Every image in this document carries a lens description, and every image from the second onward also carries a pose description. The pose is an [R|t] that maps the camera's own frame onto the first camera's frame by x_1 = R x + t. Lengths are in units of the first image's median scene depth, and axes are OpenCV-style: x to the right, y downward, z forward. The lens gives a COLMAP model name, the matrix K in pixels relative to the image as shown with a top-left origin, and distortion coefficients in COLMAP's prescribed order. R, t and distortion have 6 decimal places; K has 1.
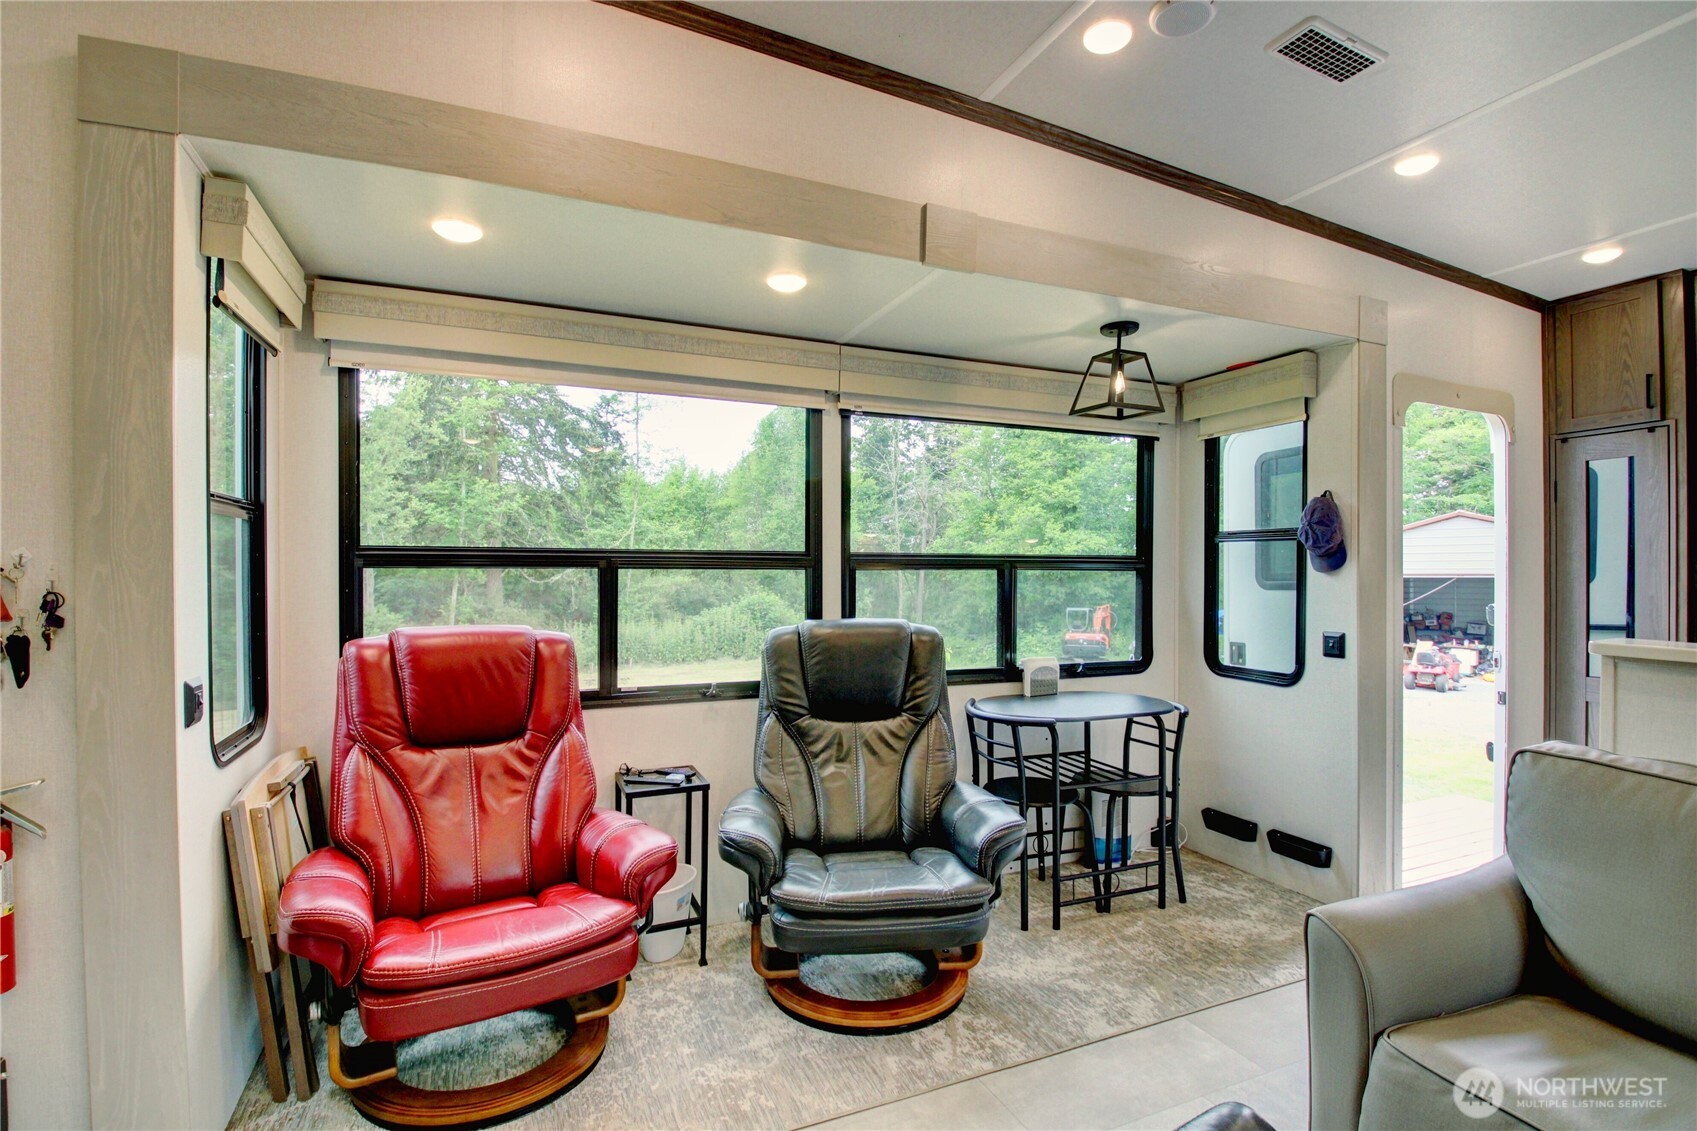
lens RADIAL K [[792.5, 0, 844.9], [0, 792.5, 574.5], [0, 0, 1]] dist [0.001599, -0.028347]
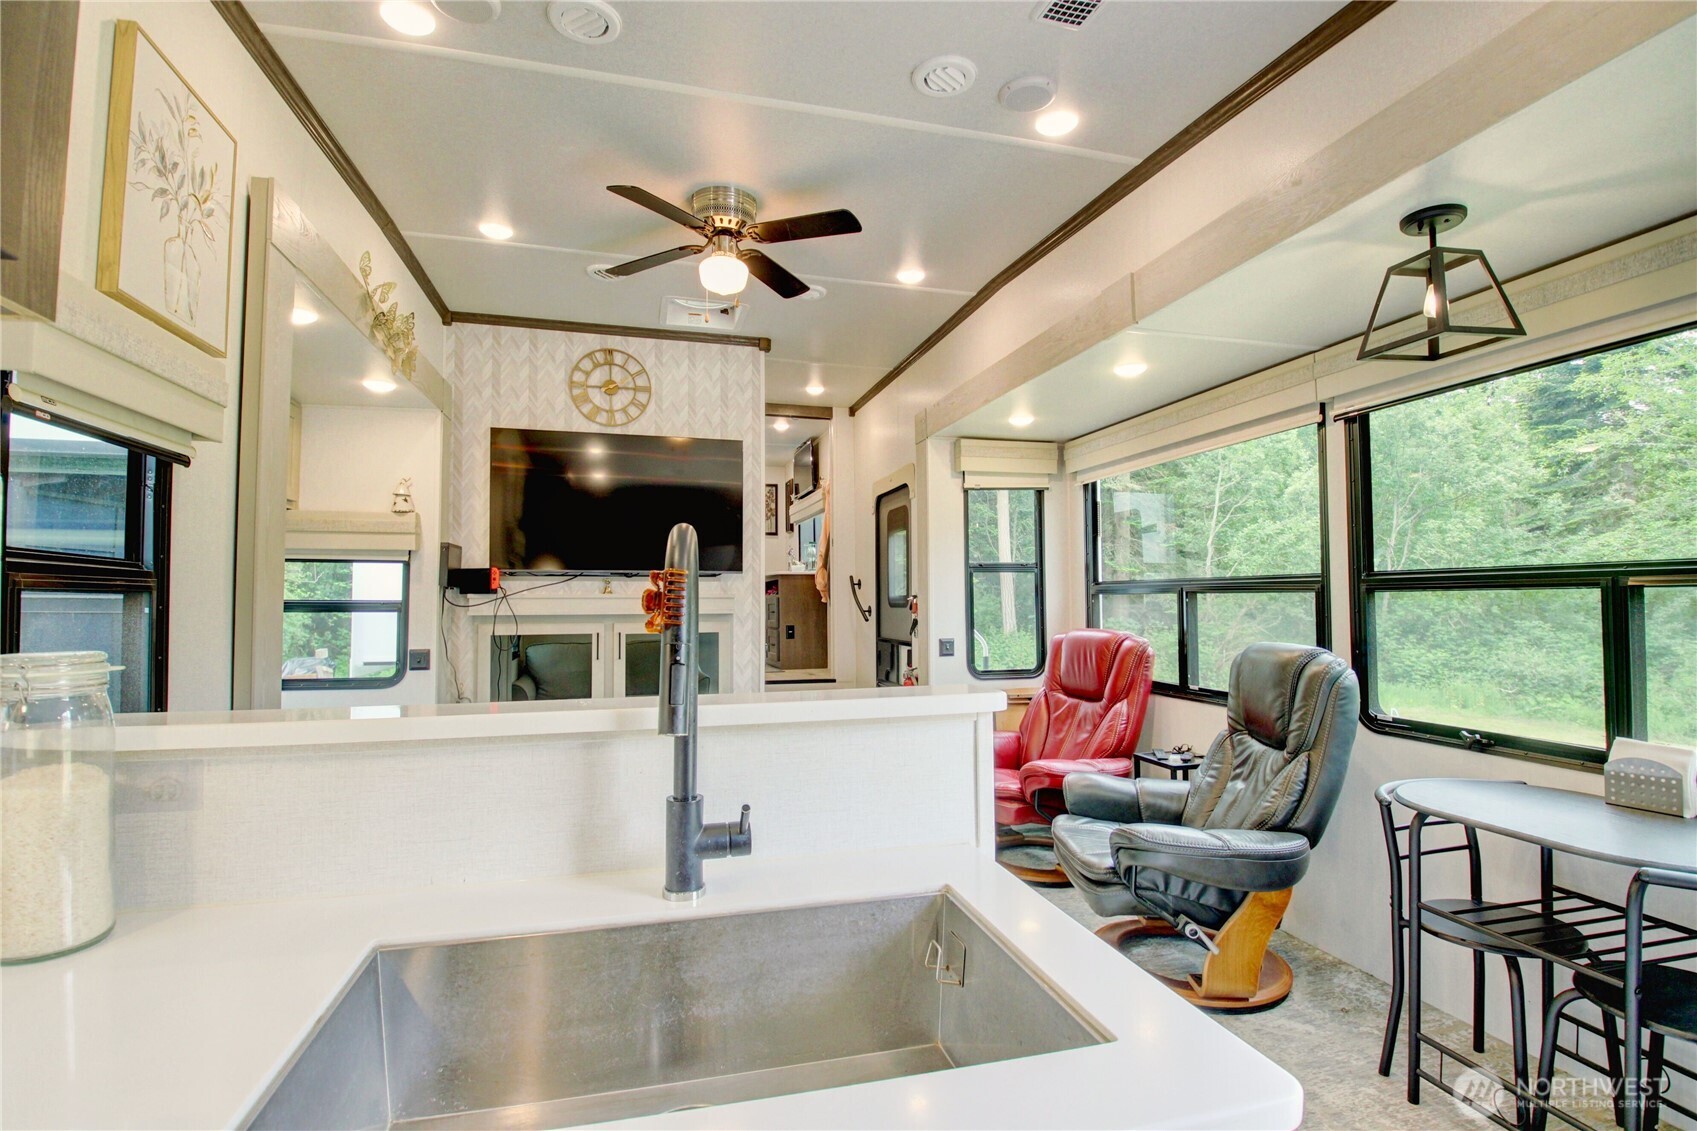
lens RADIAL K [[792.5, 0, 844.9], [0, 792.5, 574.5], [0, 0, 1]] dist [0.001599, -0.028347]
pose [[-0.134076, -0.027204, -0.990598, 1.007272], [0.000383, 0.999622, -0.027504, -0.001000], [0.990971, -0.004067, -0.134015, 0.584544]]
